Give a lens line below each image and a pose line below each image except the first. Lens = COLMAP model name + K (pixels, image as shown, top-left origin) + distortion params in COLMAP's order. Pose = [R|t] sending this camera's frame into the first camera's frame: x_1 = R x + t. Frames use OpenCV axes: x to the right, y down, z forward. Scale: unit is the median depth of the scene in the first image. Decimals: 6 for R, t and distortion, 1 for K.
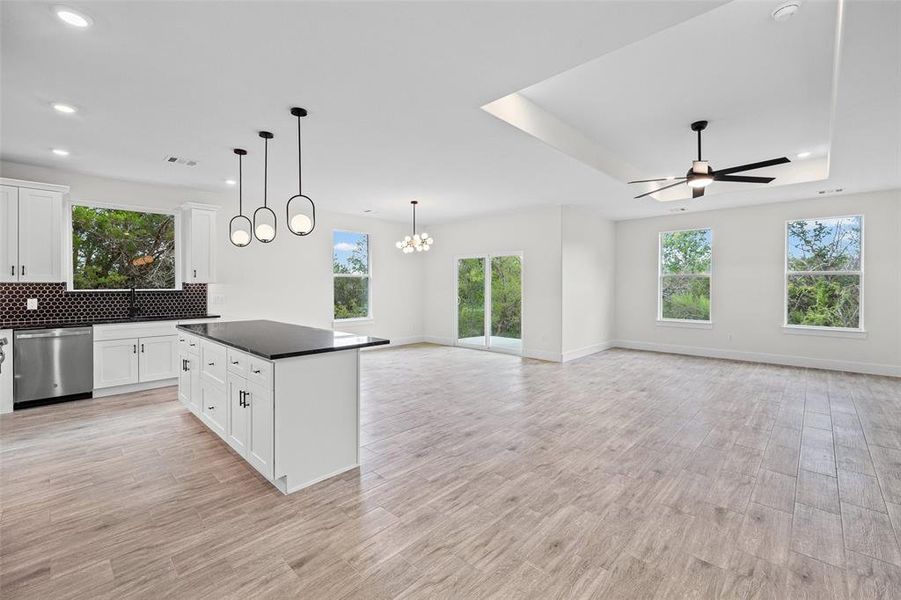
lens RADIAL K [[391.2, 0, 449.3], [0, 391.2, 288.5], [0, 0, 1]] dist [0.001392, -0.000380]
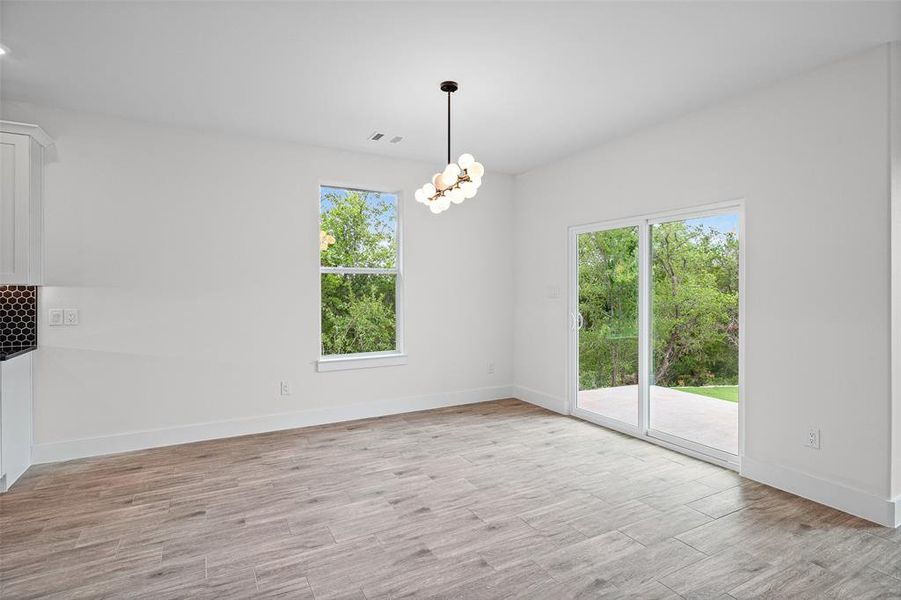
lens RADIAL K [[449.7, 0, 451.1], [0, 449.7, 286.7], [0, 0, 1]] dist [0.014802, 0.000074]
pose [[0.952306, -0.004101, -0.305117, 0.034220], [-0.000200, 0.999901, -0.014063, -0.002034], [0.305144, 0.013453, 0.952211, 0.328330]]
